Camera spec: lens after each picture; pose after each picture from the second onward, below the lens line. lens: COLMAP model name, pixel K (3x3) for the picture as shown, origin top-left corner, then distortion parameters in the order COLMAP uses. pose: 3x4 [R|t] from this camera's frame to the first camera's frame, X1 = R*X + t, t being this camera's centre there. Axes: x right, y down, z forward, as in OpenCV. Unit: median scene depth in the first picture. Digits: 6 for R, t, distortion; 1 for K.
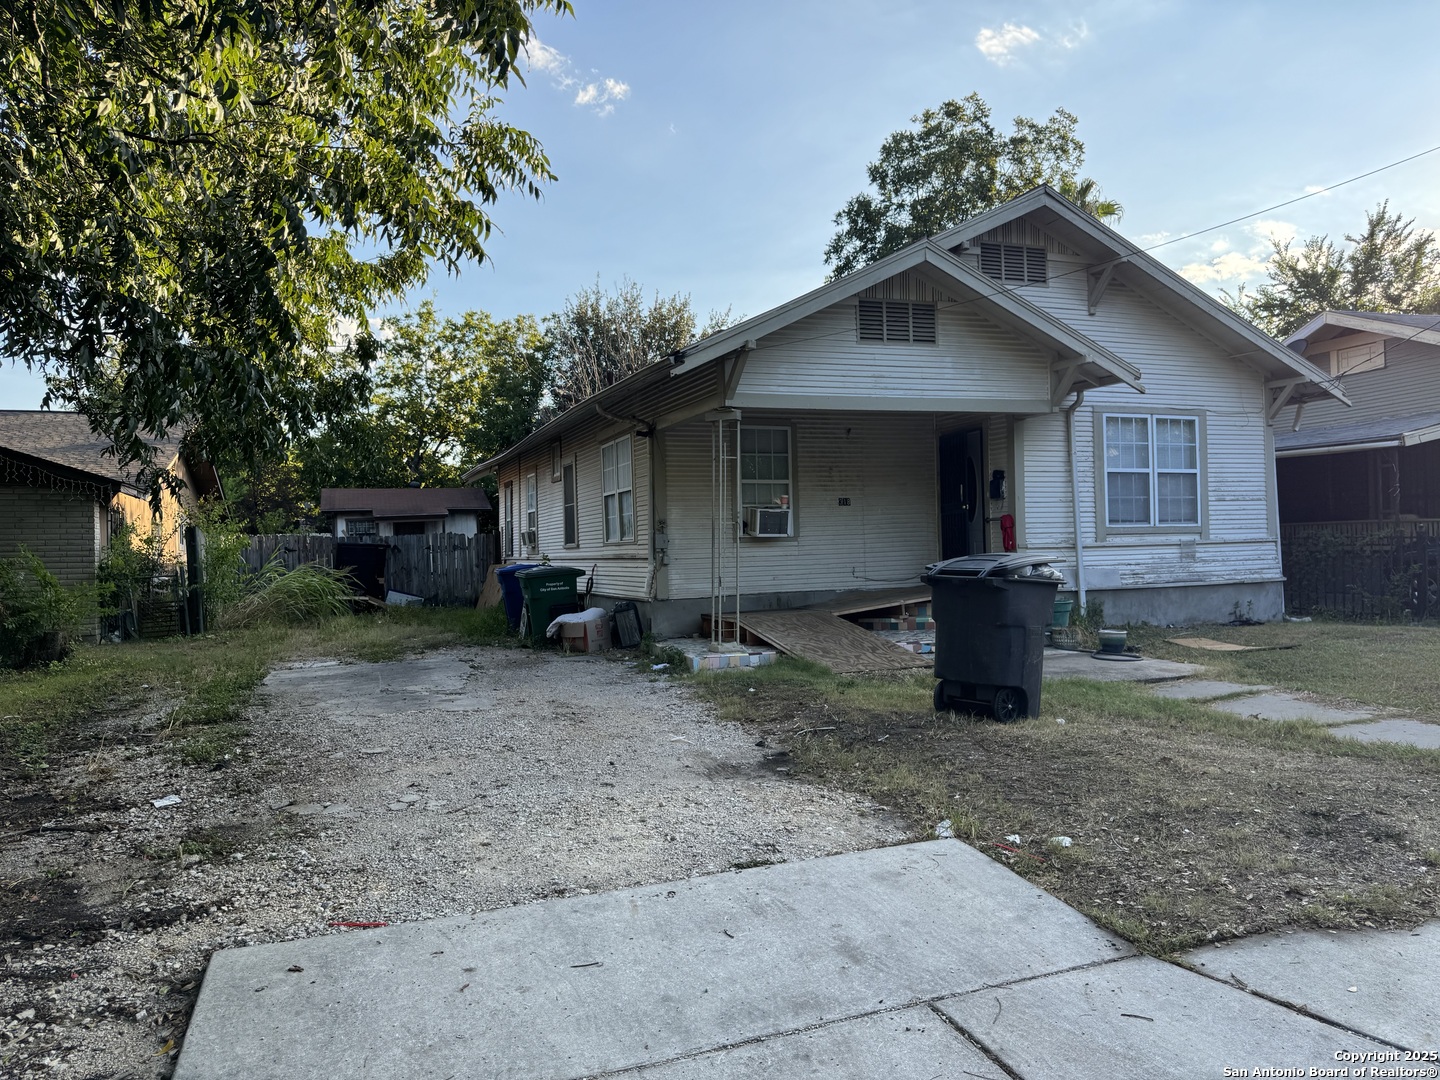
lens RADIAL K [[995.7, 0, 720.0], [0, 995.7, 540.0], [0, 0, 1]] dist [0.102158, -0.147876]
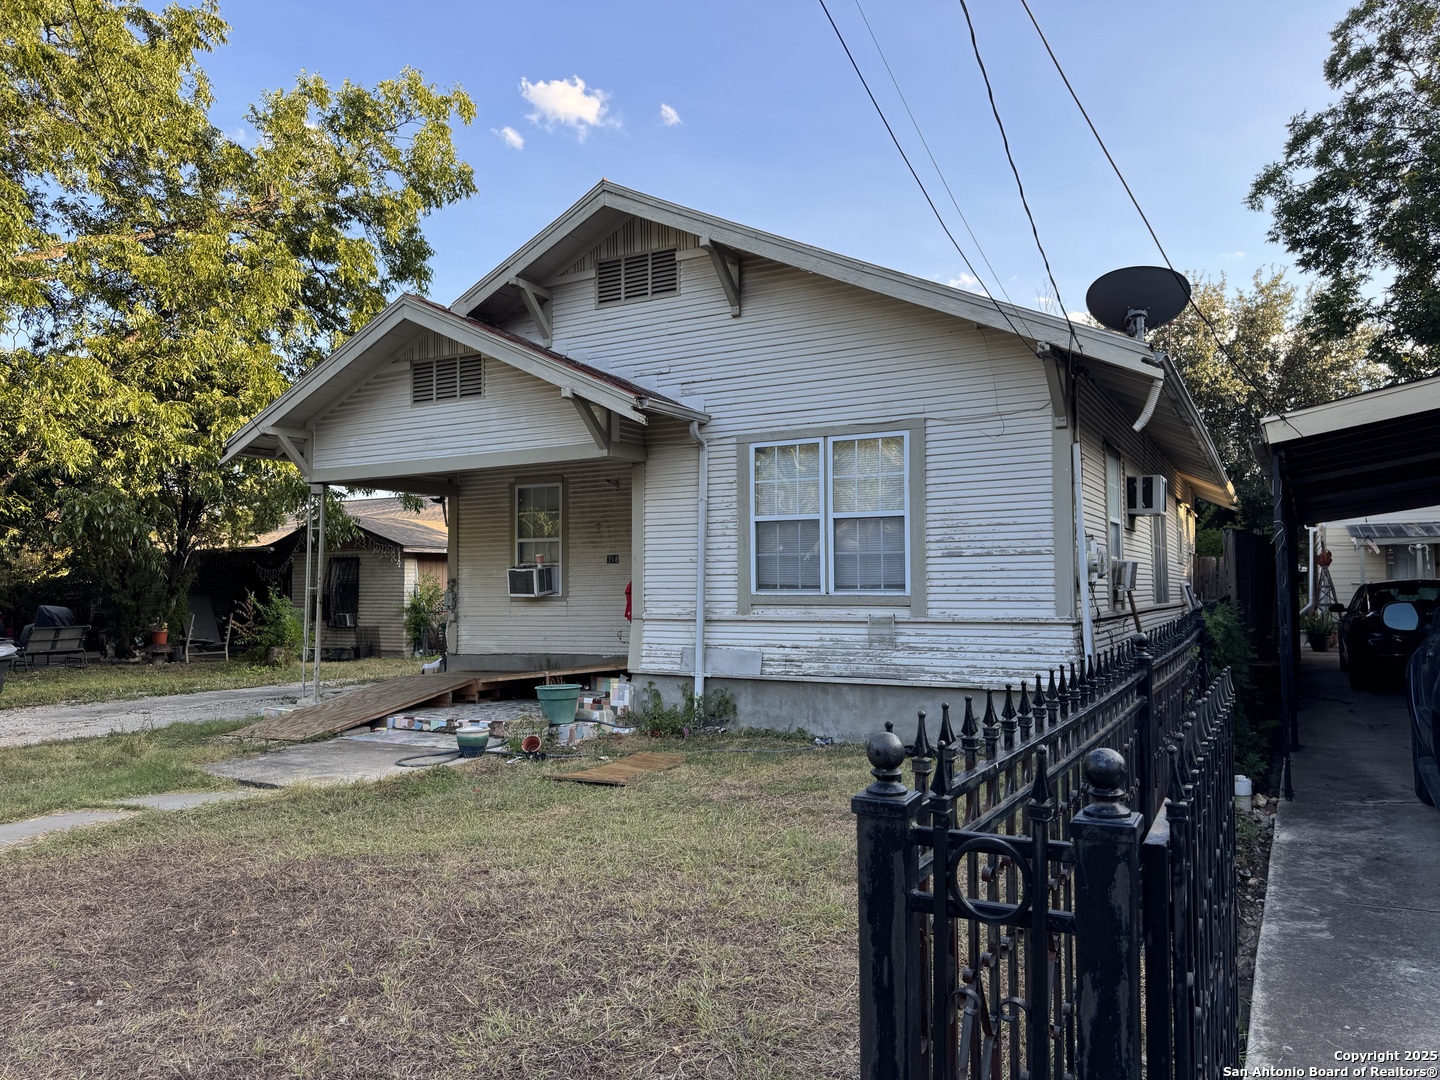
lens RADIAL K [[1001.1, 0, 719.0], [0, 1001.1, 542.4], [0, 0, 1]] dist [0.214607, -0.461224]
pose [[0.644583, -0.015595, -0.764376, 0.940649], [-0.002235, 0.999749, -0.022282, -0.035170], [0.764531, 0.016070, 0.644386, 0.499983]]
